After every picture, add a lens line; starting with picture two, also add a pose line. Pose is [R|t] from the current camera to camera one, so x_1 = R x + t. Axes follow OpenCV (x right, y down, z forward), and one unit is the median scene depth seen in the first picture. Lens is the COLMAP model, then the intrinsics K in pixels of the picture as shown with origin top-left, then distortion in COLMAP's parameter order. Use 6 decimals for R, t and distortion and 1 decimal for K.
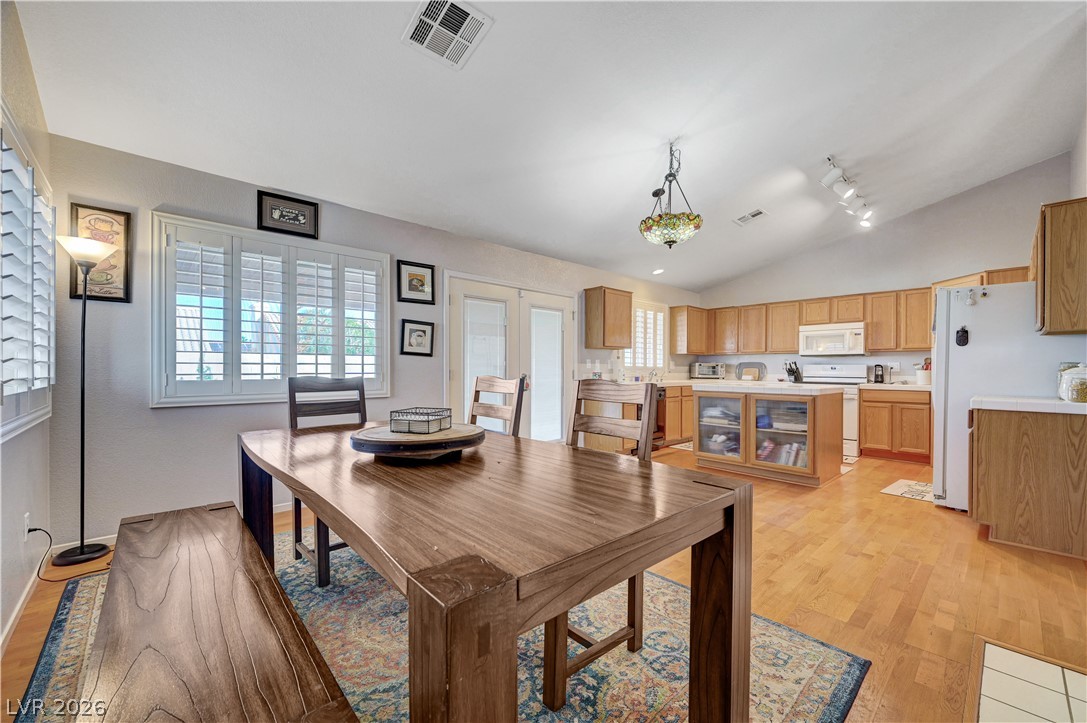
lens RADIAL K [[426.8, 0, 551.0], [0, 426.8, 367.5], [0, 0, 1]] dist [0.006668, -0.000023]
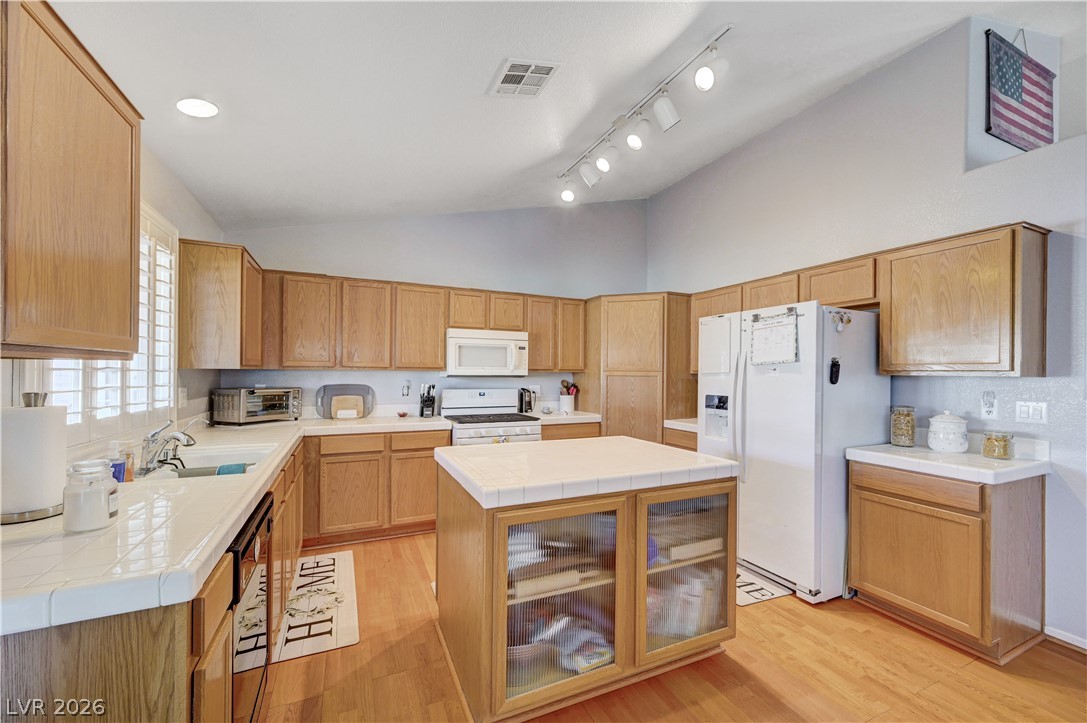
lens RADIAL K [[426.8, 0, 542.2], [0, 426.8, 370.7], [0, 0, 1]] dist [0.006668, -0.000023]
pose [[0.323490, -0.000089, 0.946231, 0.041743], [-0.009641, 0.999948, 0.003390, -0.041956], [-0.946182, -0.010219, 0.323473, 0.728792]]
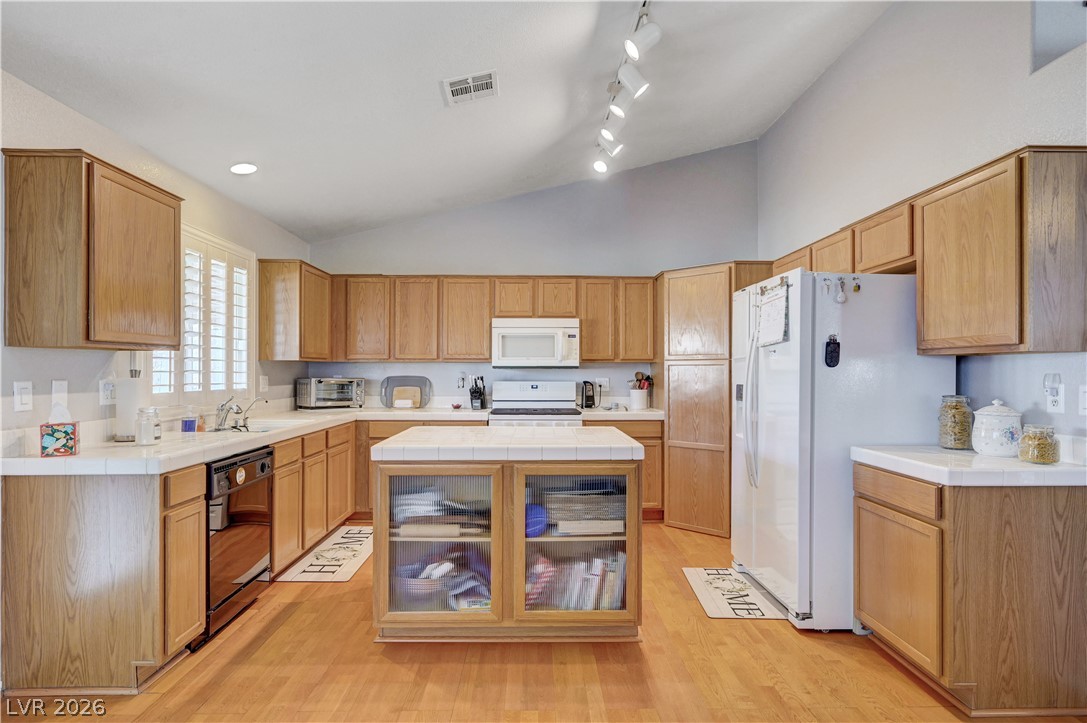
lens RADIAL K [[565.3, 0, 539.5], [0, 565.3, 366.7], [0, 0, 1]] dist [0.000363, 0.001855]
pose [[0.676597, 0.000281, 0.736354, 0.038944], [0.000981, 0.999999, -0.001282, -0.029209], [-0.736353, 0.001590, 0.676596, 0.443310]]
